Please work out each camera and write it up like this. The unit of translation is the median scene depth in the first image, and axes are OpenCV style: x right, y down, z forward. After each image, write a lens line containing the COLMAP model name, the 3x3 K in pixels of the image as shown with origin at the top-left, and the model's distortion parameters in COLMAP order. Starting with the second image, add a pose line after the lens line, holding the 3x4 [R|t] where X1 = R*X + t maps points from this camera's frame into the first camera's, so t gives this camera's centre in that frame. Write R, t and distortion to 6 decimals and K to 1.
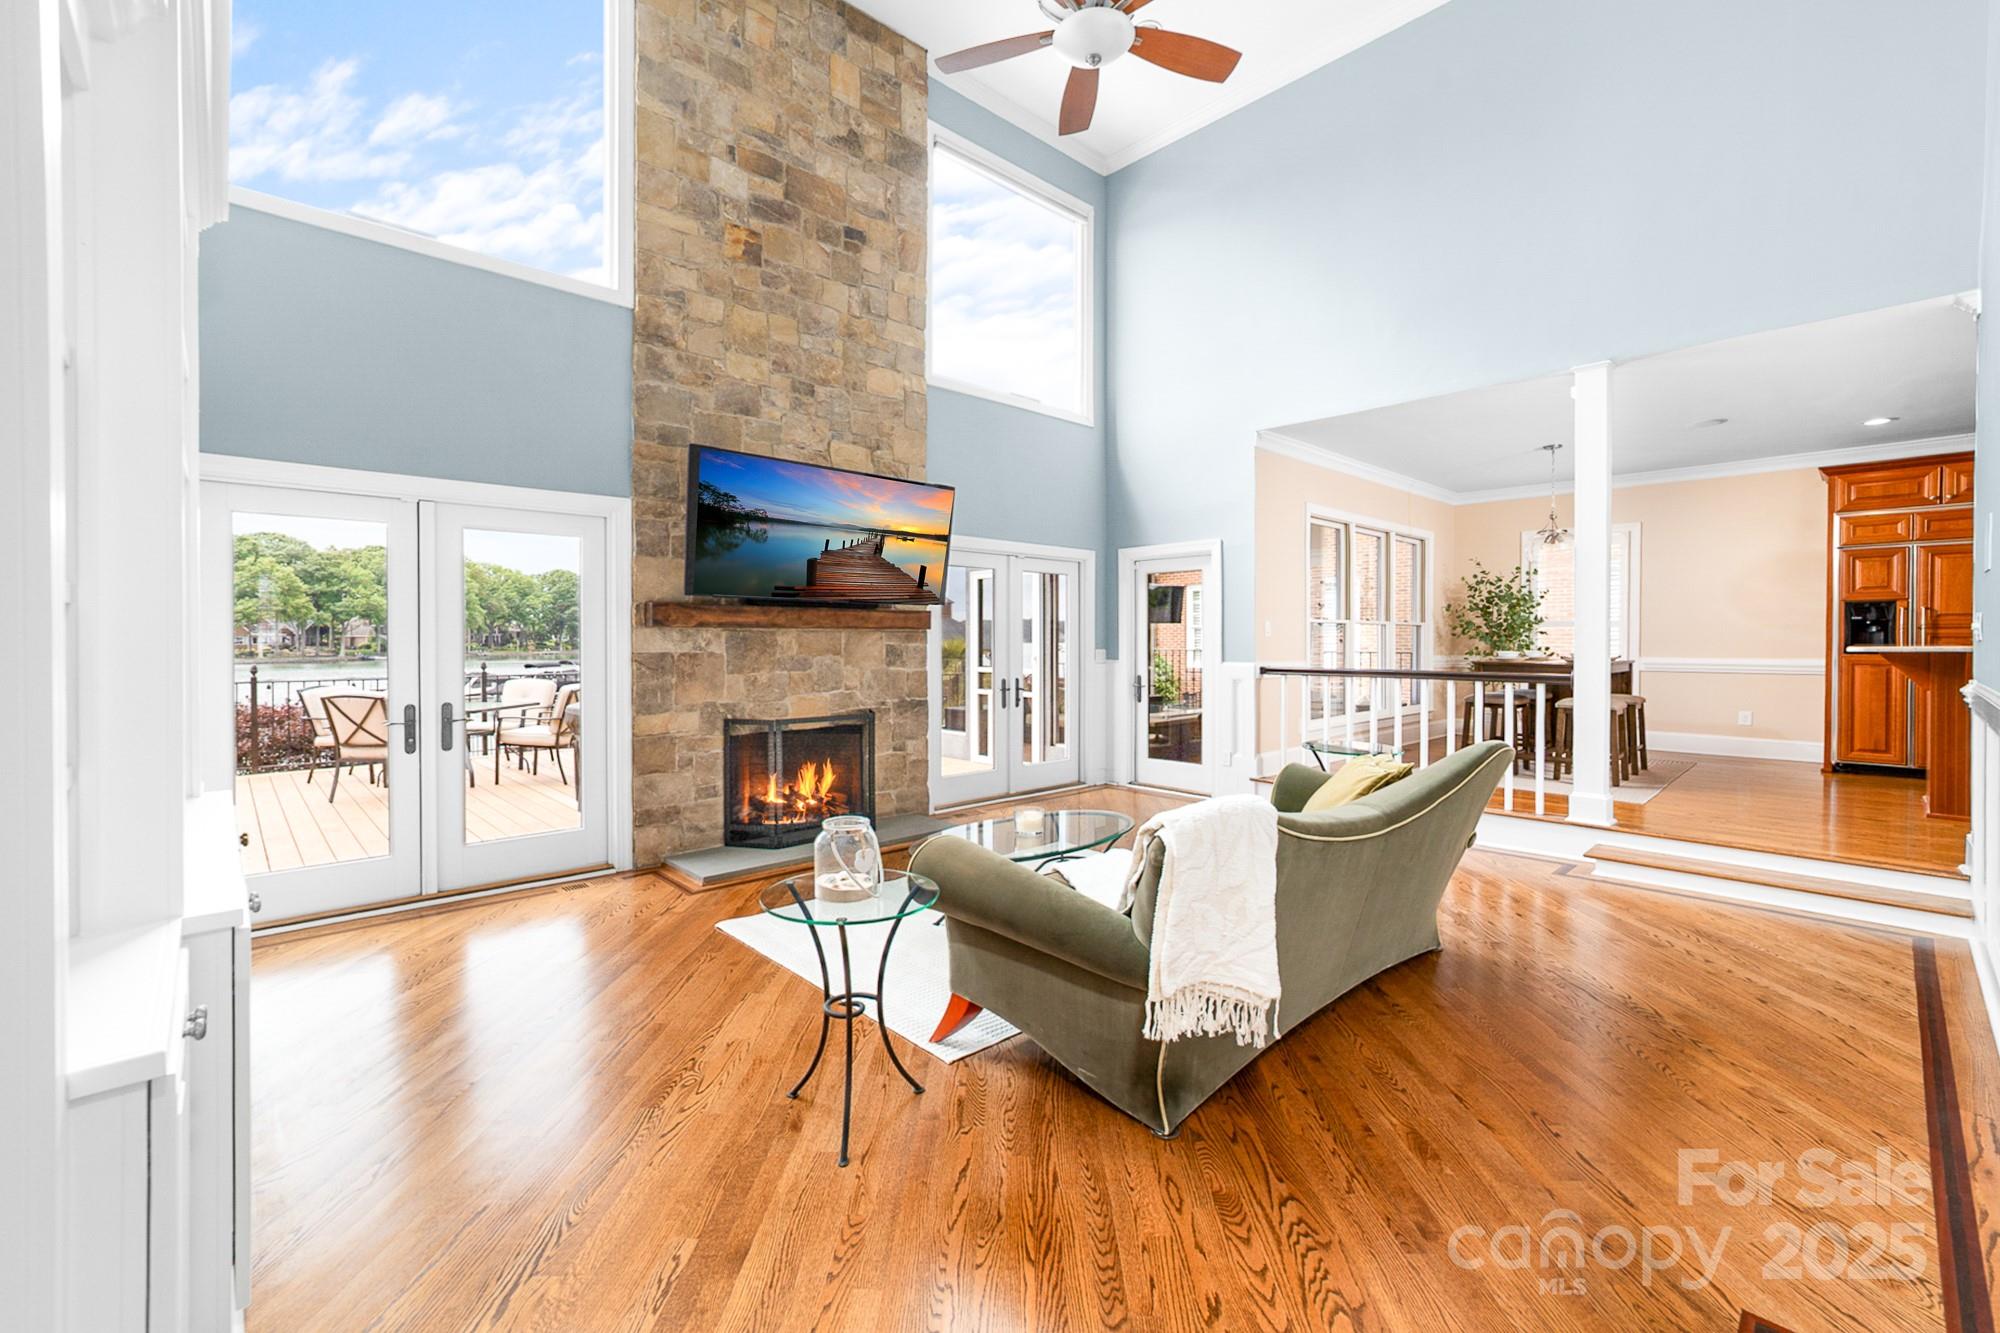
lens RADIAL K [[818.6, 0, 907.2], [0, 818.6, 640.5], [0, 0, 1]] dist [-0.002992, -0.000094]
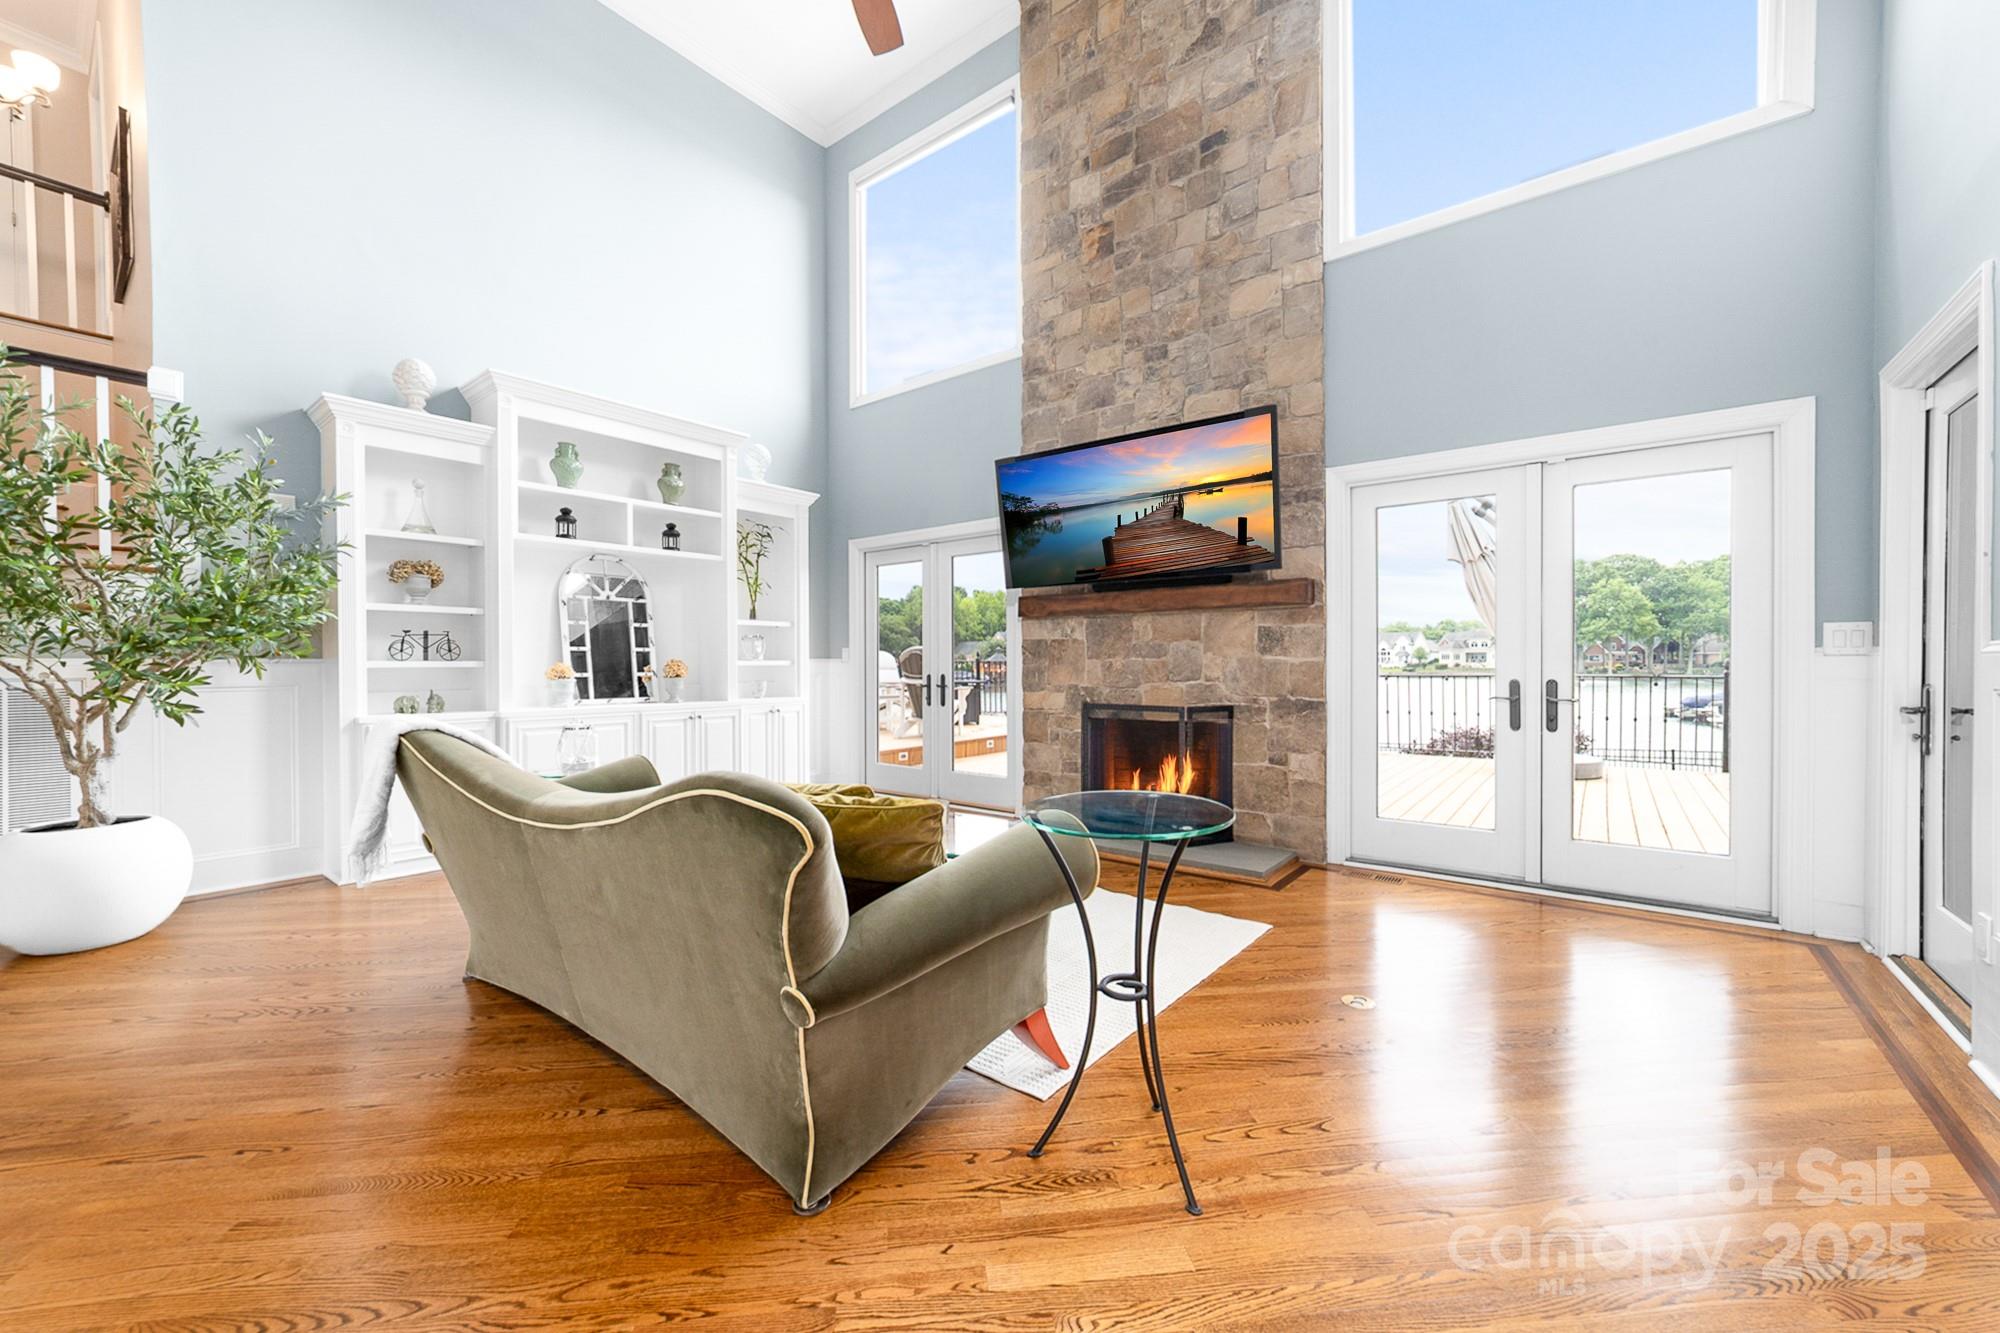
lens RADIAL K [[780.4, 0, 1006.9], [0, 780.4, 664.4], [0, 0, 1]] dist [-0.009106, 0.000210]
pose [[0.215288, 0.005939, -0.976532, 0.694523], [0.001397, 0.999979, 0.006389, 0.038501], [0.976549, -0.002740, 0.215276, 0.637218]]
